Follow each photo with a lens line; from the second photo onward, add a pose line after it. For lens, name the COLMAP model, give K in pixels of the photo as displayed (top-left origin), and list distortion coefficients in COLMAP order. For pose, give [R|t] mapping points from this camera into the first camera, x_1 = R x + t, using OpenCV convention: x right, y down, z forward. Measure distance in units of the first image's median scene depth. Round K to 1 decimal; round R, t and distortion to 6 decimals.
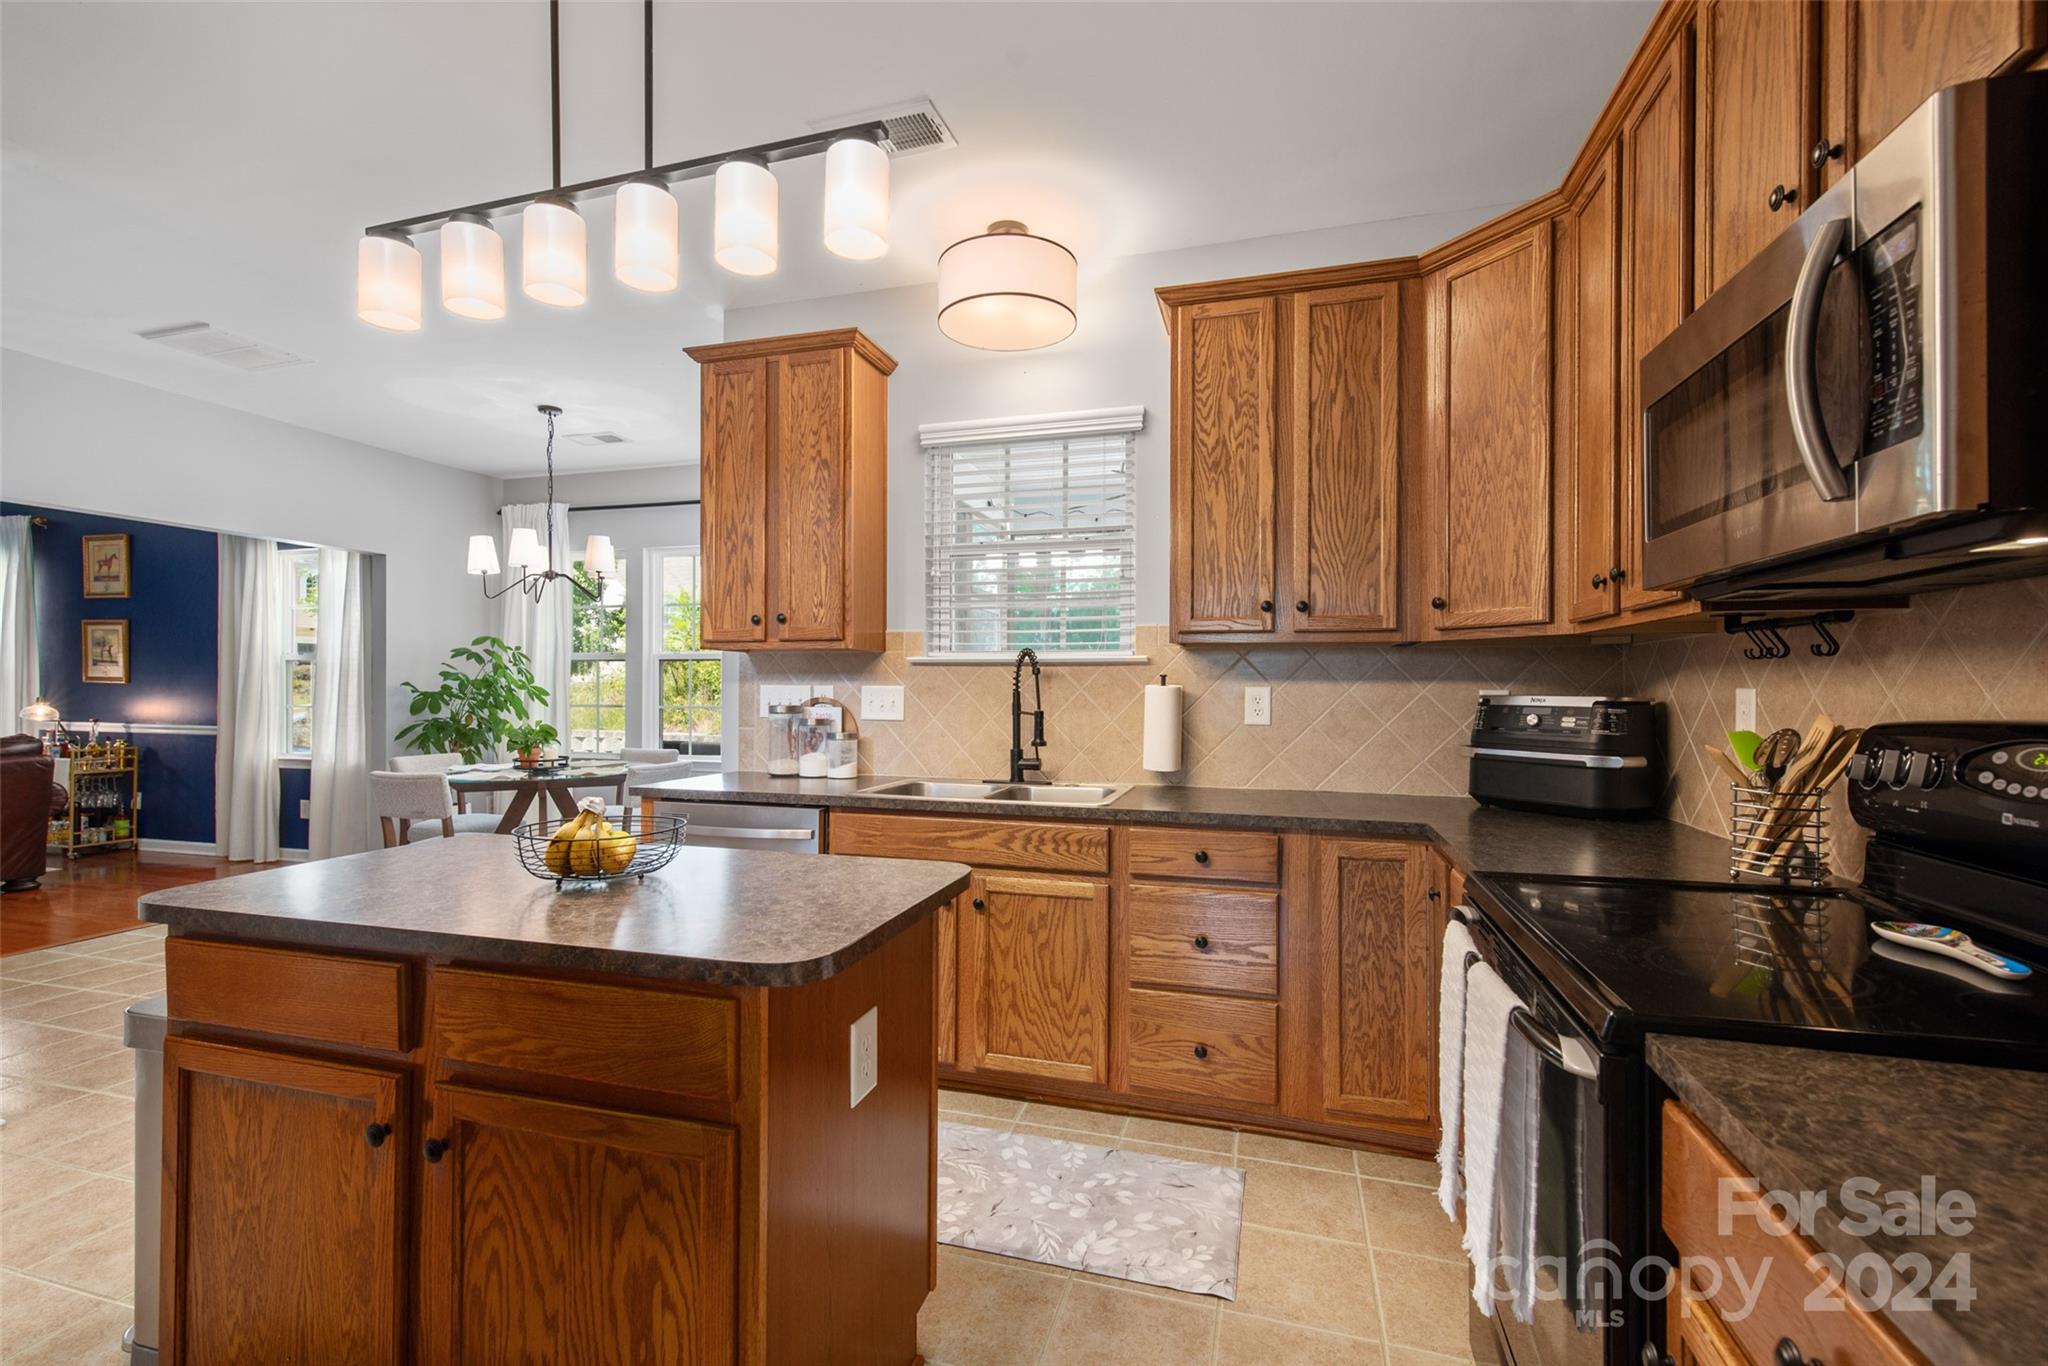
lens RADIAL K [[867.3, 0, 995.5], [0, 867.3, 687.6], [0, 0, 1]] dist [0.011992, 0.000420]
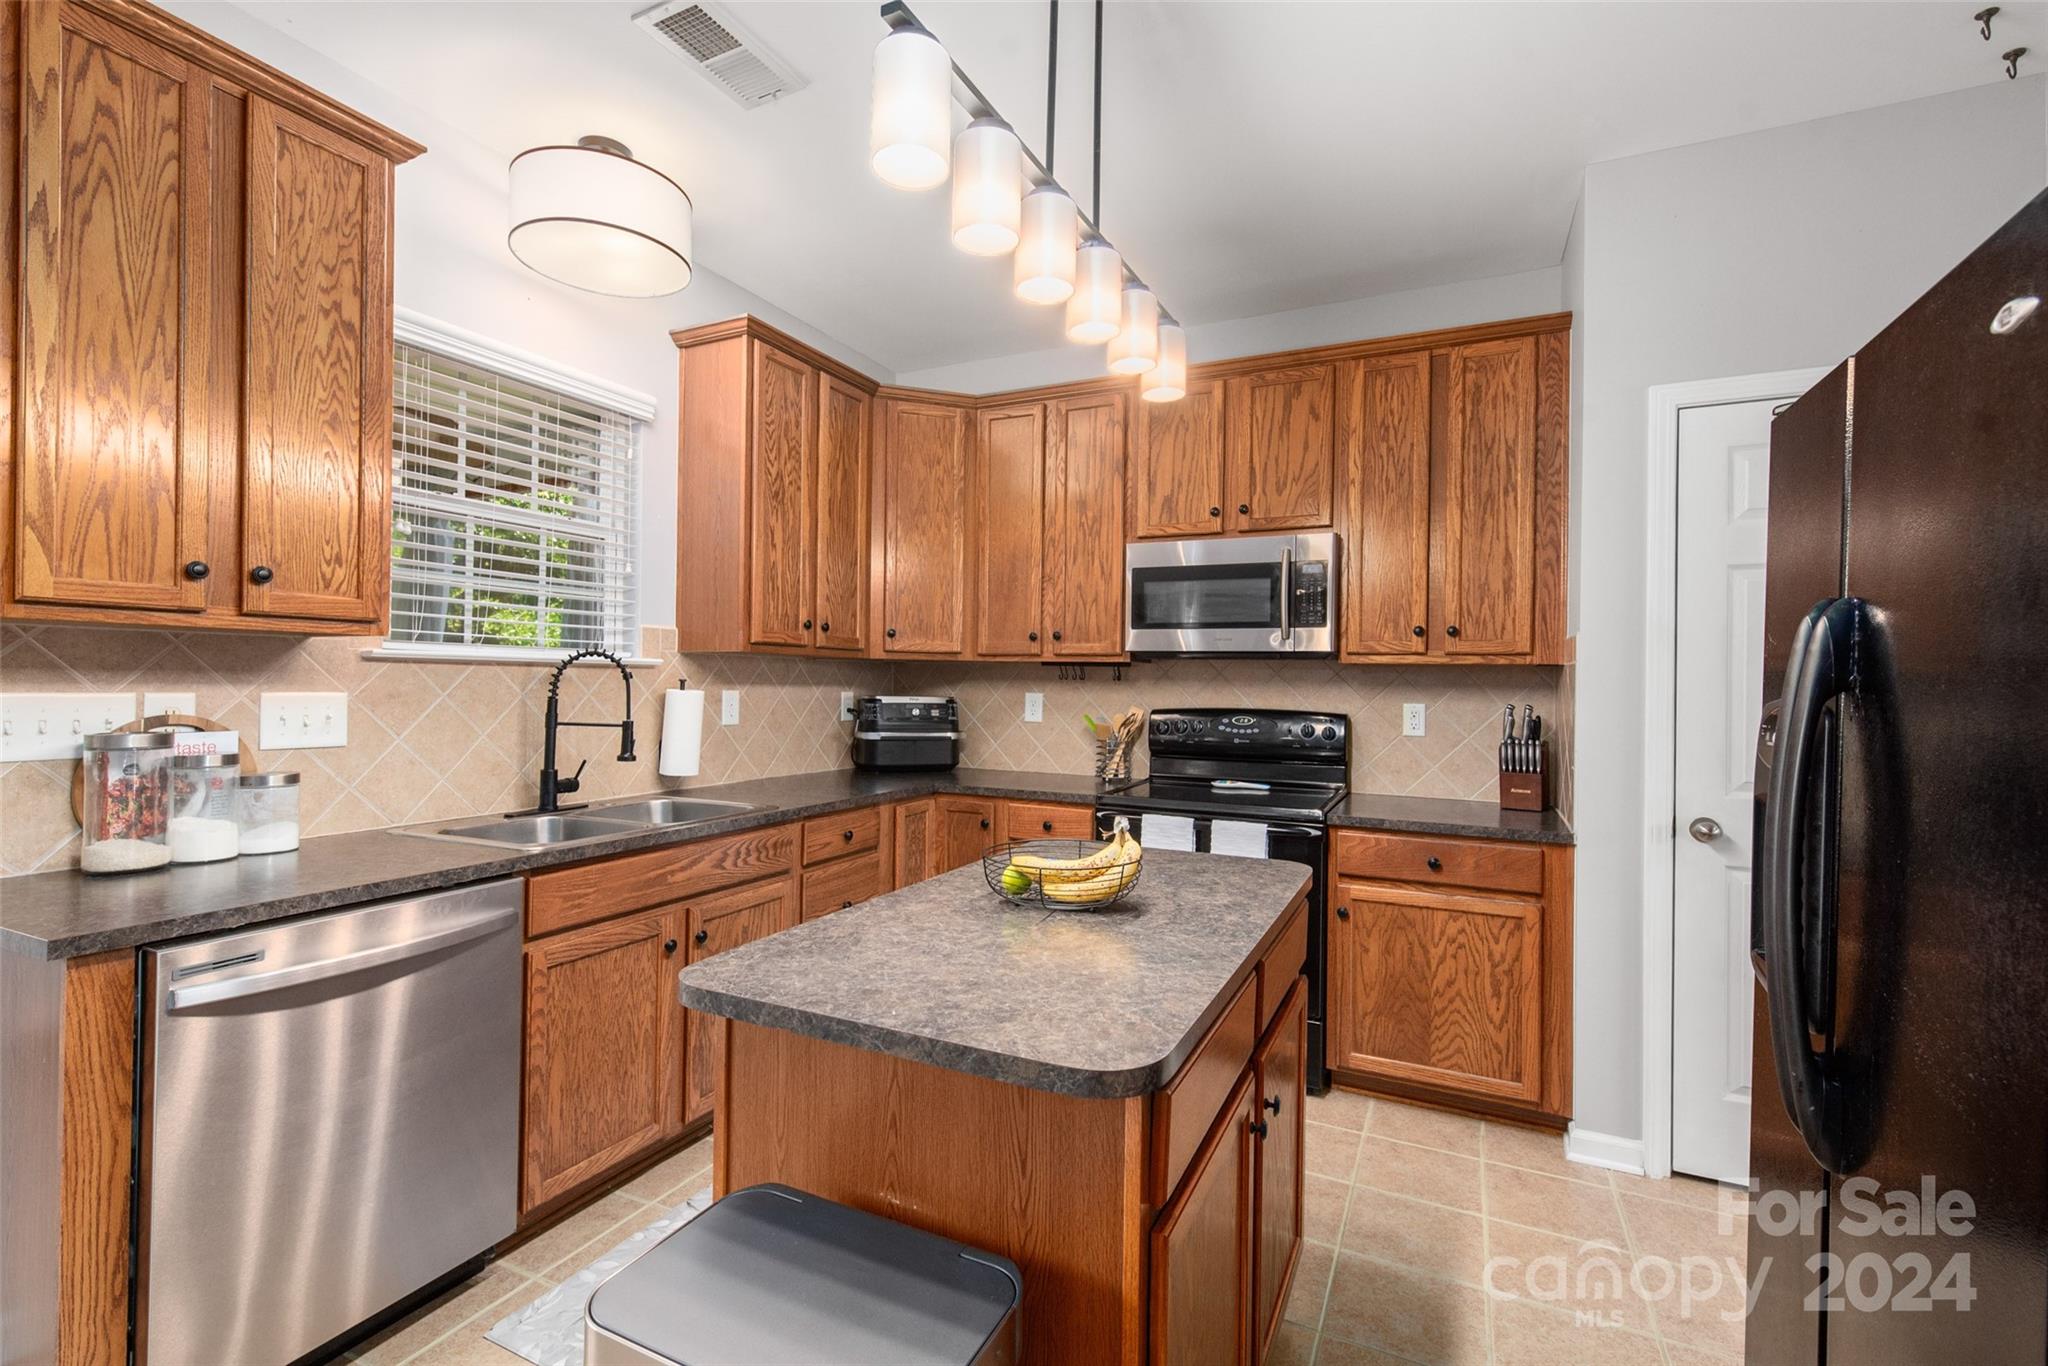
lens RADIAL K [[904.1, 0, 1024.0], [0, 904.1, 683.0], [0, 0, 1]] dist [0.000953, 0.000278]
pose [[0.166225, -0.003303, 0.986082, -0.844587], [-0.013308, 0.999896, 0.005593, -0.023878], [-0.985998, -0.014052, 0.166163, 0.487130]]
